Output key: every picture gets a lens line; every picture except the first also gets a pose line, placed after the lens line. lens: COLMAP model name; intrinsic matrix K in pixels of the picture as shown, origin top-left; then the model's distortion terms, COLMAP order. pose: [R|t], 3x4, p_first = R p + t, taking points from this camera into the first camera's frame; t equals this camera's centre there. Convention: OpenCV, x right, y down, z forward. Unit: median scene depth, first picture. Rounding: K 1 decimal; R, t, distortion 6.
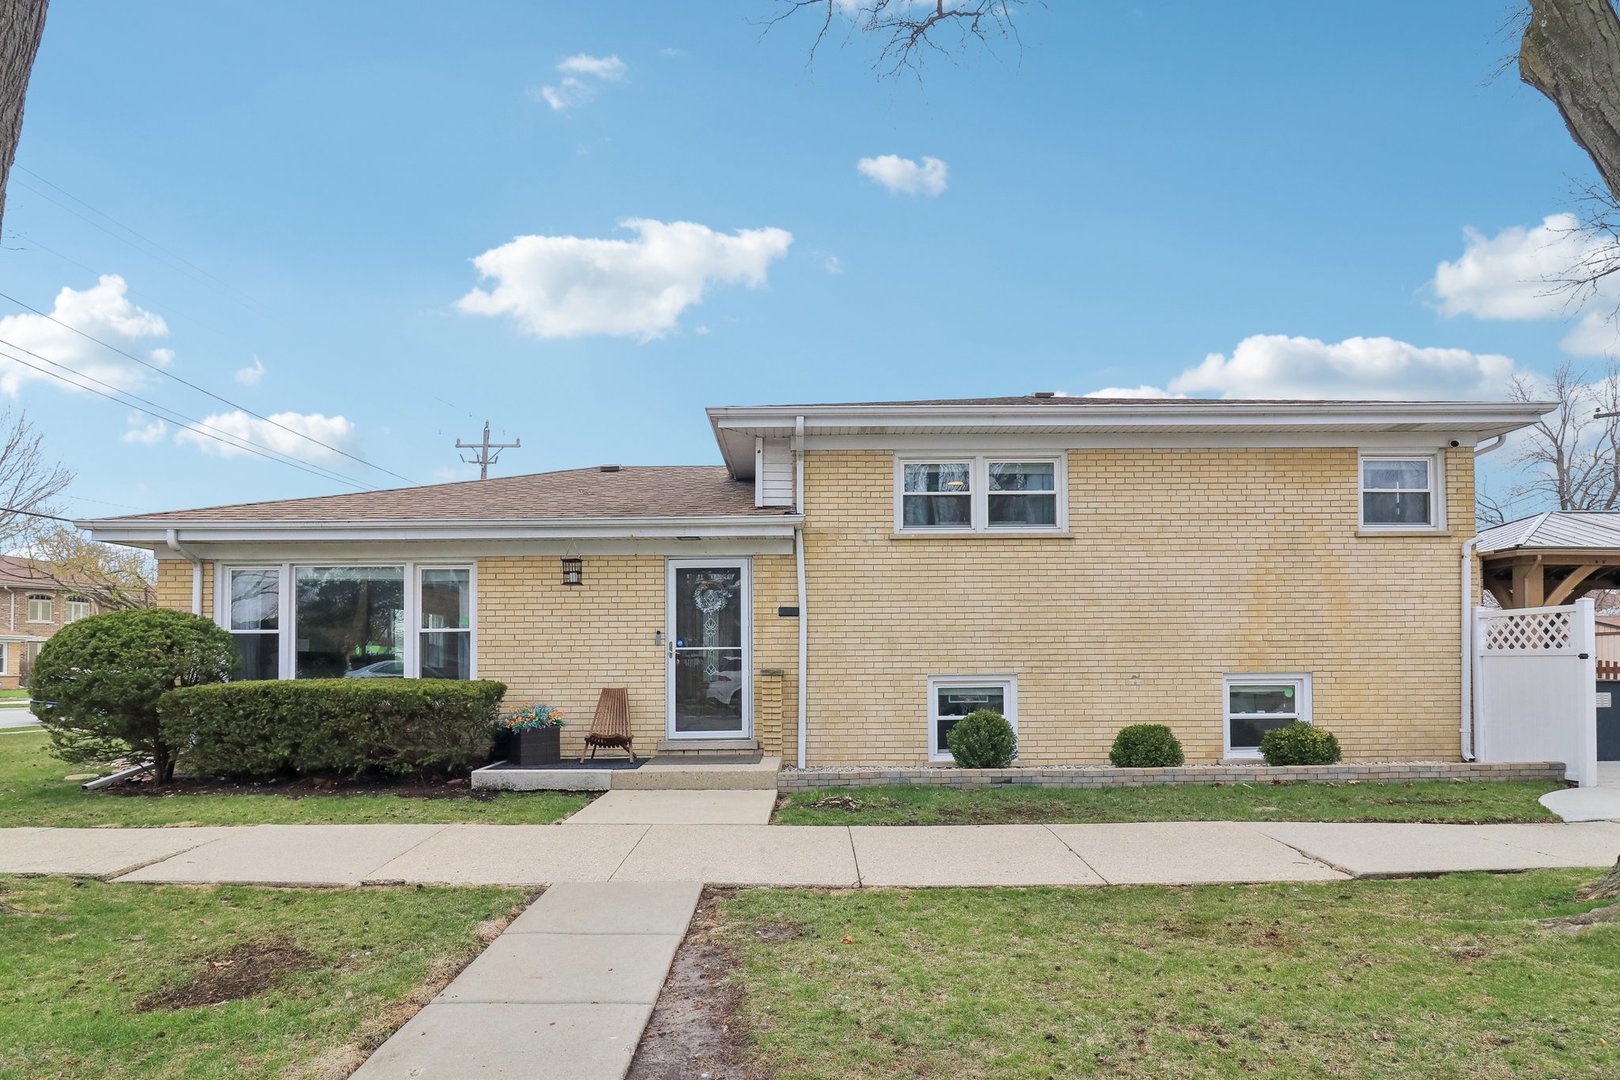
lens RADIAL K [[903.3, 0, 810.0], [0, 903.3, 540.0], [0, 0, 1]] dist [-0.014771, -0.000015]
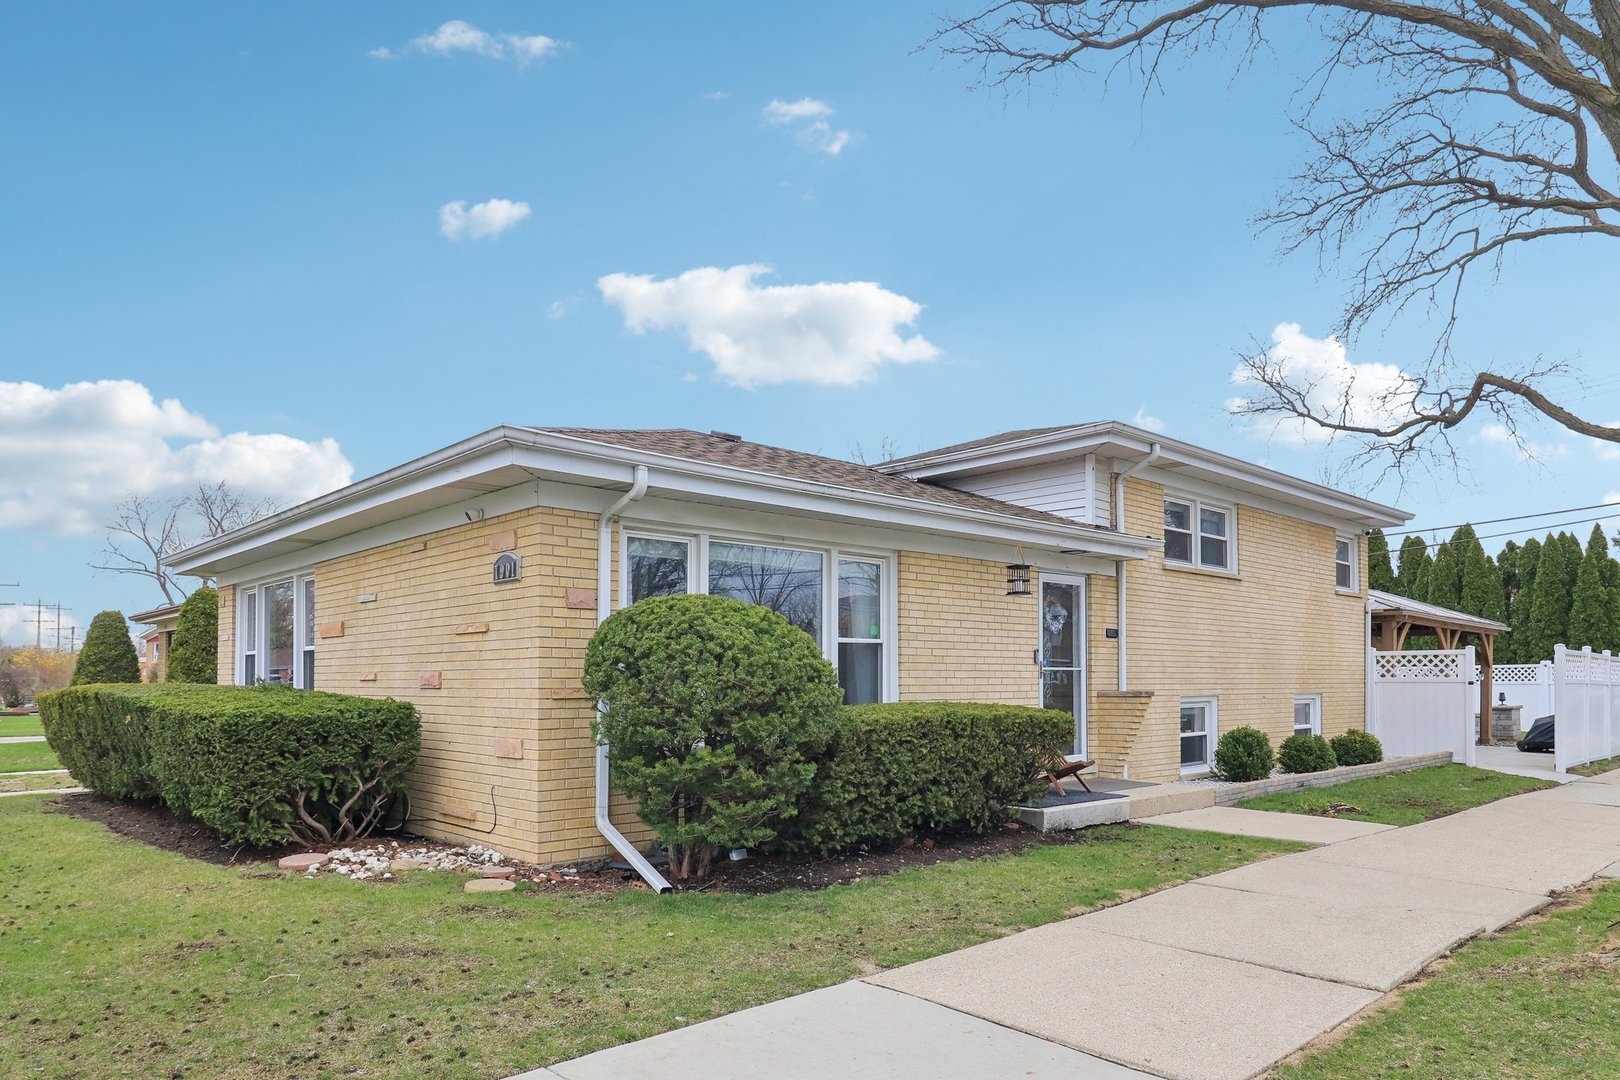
lens RADIAL K [[1034.7, 0, 810.0], [0, 1034.7, 540.0], [0, 0, 1]] dist [-0.002629, -0.001029]
pose [[0.739205, 0.097444, 0.666393, -1.049468], [-0.089430, 0.994917, -0.046281, 0.059516], [-0.667516, -0.025385, 0.744163, 0.372452]]
